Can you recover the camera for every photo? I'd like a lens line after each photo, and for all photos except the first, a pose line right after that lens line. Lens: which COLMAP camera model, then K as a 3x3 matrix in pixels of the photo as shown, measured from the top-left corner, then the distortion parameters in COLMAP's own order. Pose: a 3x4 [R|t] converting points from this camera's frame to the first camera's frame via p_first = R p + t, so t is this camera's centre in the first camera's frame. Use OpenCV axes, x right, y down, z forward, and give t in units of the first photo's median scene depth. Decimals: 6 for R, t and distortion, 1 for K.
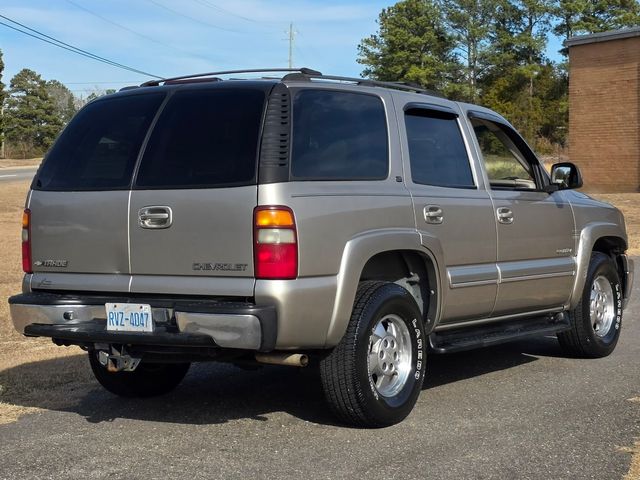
lens RADIAL K [[1232.0, 0, 302.2], [0, 1232.0, 238.8], [0, 0, 1]] dist [0.207295, -0.278732]
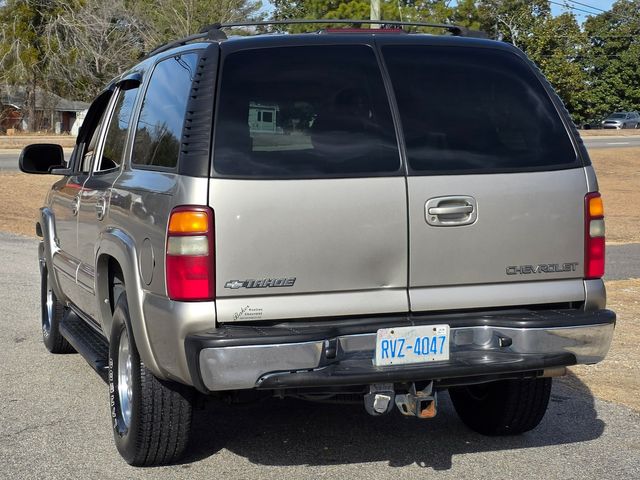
lens RADIAL K [[1315.5, 0, 268.8], [0, 1315.5, 239.4], [0, 0, 1]] dist [0.086138, 0.051422]
pose [[0.614968, -0.039565, 0.787559, -0.831958], [0.039277, 0.999038, 0.019520, -0.019977], [-0.787573, 0.018929, 0.615930, 0.577844]]
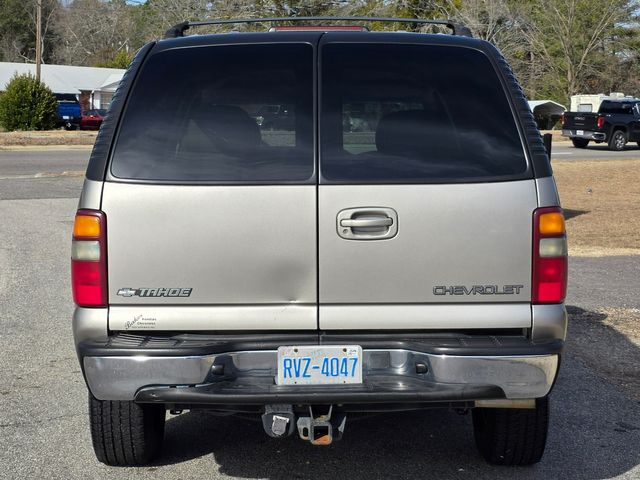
lens RADIAL K [[1213.1, 0, 320.4], [0, 1213.1, 259.8], [0, 0, 1]] dist [0.122759, 0.103411]
pose [[0.808290, -0.030914, 0.587972, -0.550617], [0.008507, 0.999130, 0.040838, -0.025072], [-0.588723, -0.028007, 0.807850, 0.445026]]
